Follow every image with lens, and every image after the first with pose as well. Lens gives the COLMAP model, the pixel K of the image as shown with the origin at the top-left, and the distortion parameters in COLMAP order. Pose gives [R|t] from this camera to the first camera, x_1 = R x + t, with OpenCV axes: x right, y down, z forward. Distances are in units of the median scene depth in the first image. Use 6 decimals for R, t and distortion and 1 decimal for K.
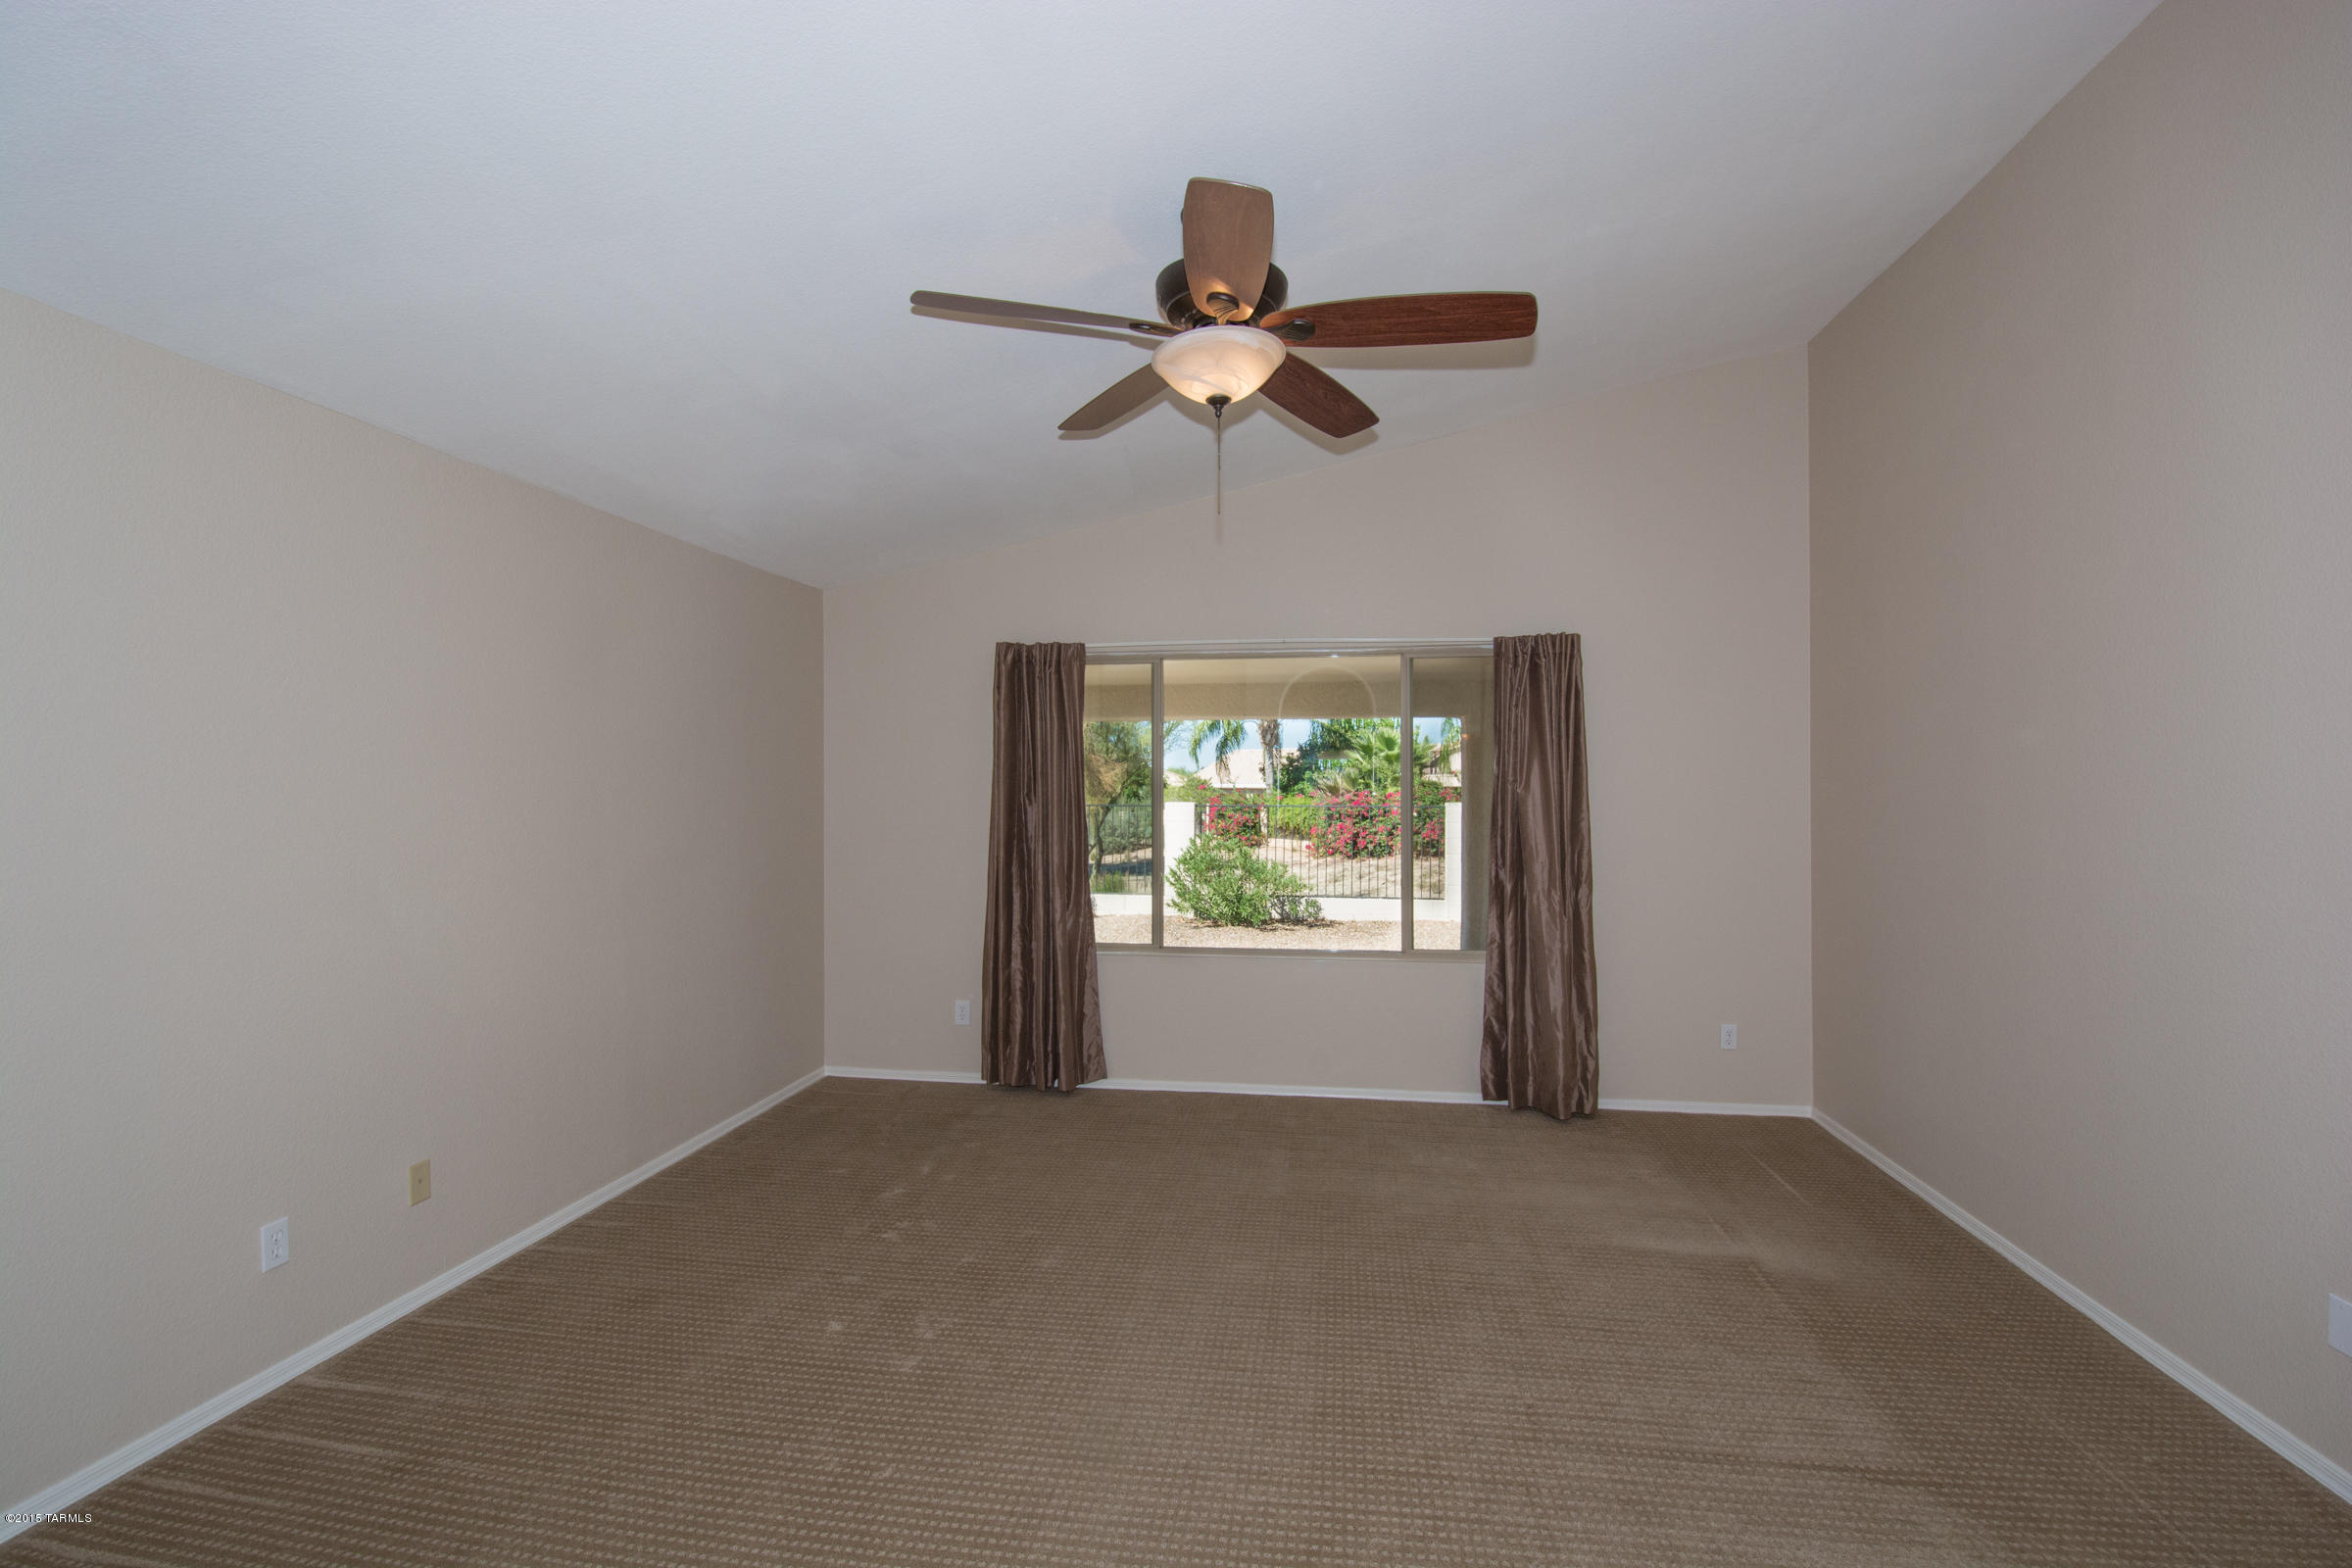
lens RADIAL K [[1024.9, 0, 1152.6], [0, 1024.9, 757.2], [0, 0, 1]] dist [-0.002734, -0.000263]
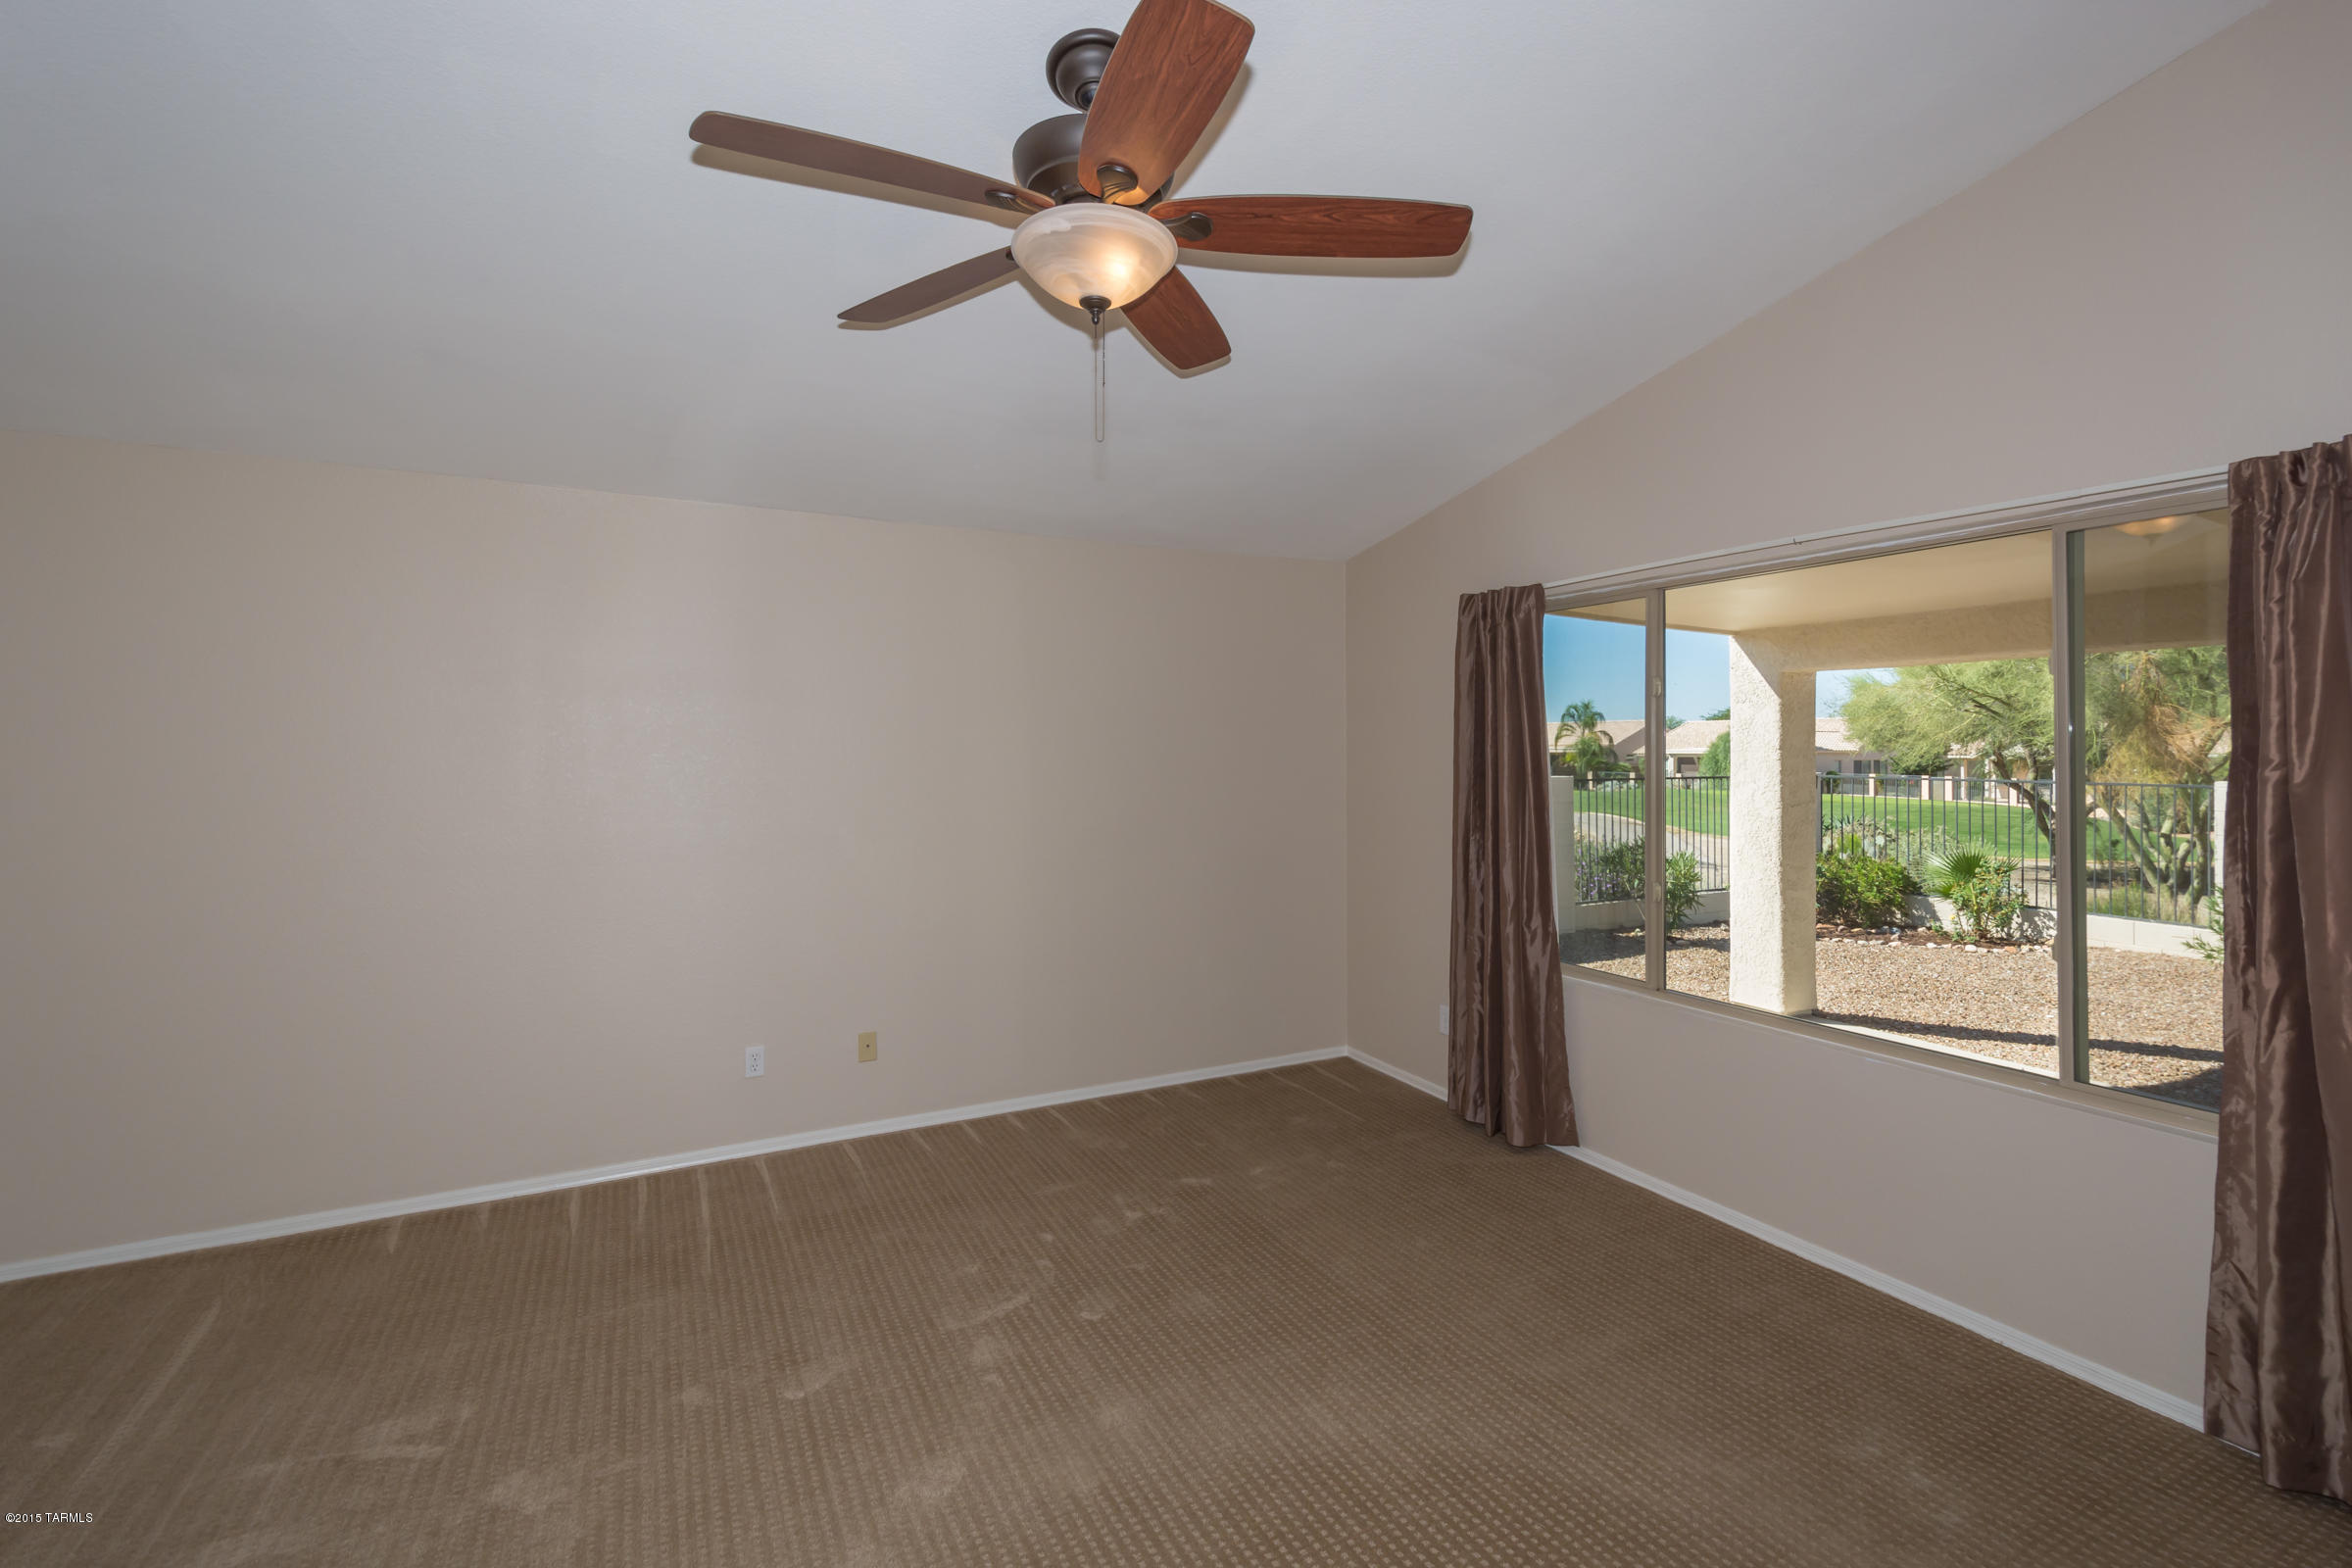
lens RADIAL K [[1024.9, 0, 1152.6], [0, 1024.9, 757.2], [0, 0, 1]] dist [-0.002734, -0.000263]
pose [[0.582836, 0.007779, -0.812553, 0.396788], [0.025201, 0.999300, 0.027643, -0.008396], [0.812199, -0.036588, 0.582232, 0.306337]]
